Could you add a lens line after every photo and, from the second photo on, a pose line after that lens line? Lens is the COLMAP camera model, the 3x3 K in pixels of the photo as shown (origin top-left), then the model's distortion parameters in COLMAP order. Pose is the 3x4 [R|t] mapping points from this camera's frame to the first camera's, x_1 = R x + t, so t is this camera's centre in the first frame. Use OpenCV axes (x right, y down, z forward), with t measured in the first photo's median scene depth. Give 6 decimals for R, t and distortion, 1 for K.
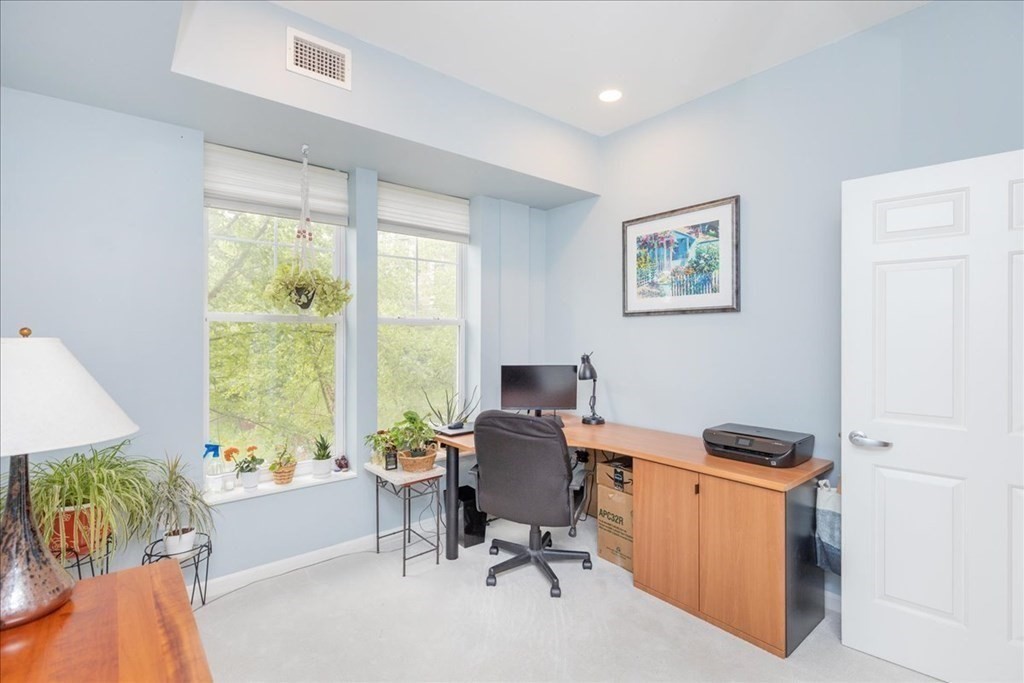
lens RADIAL K [[471.4, 0, 527.1], [0, 471.4, 335.5], [0, 0, 1]] dist [0.007774, -0.001003]
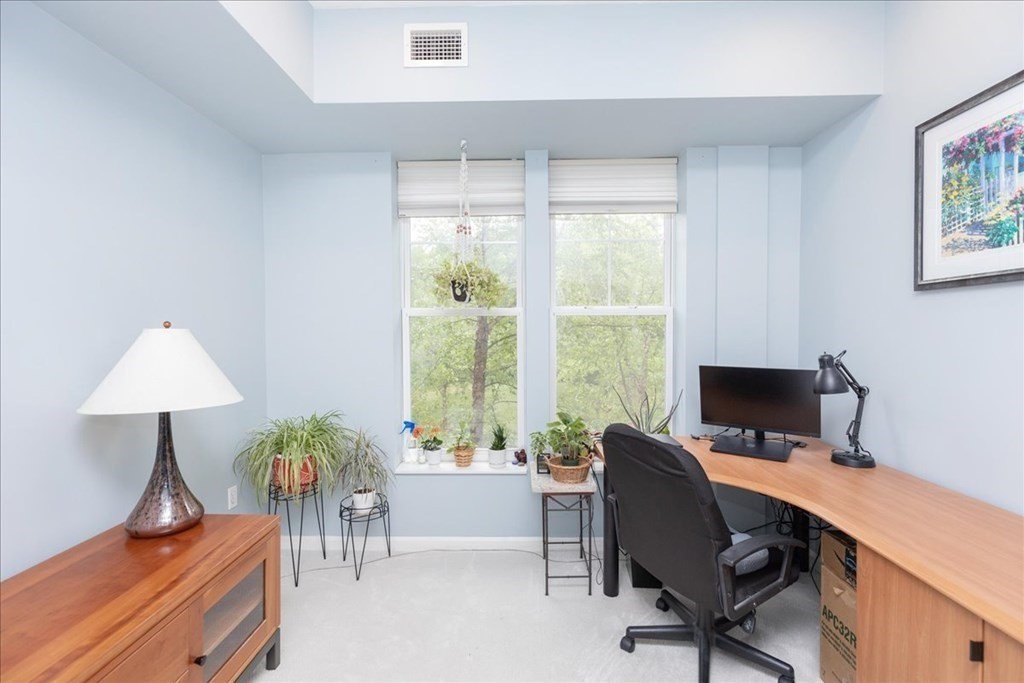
lens RADIAL K [[461.0, 0, 513.5], [0, 461.0, 342.0], [0, 0, 1]] dist [0.004693, -0.001981]
pose [[0.749863, 0.011417, -0.661495, 0.243911], [0.005211, 0.999718, 0.023161, 0.007671], [0.661573, -0.020815, 0.749592, 0.283829]]
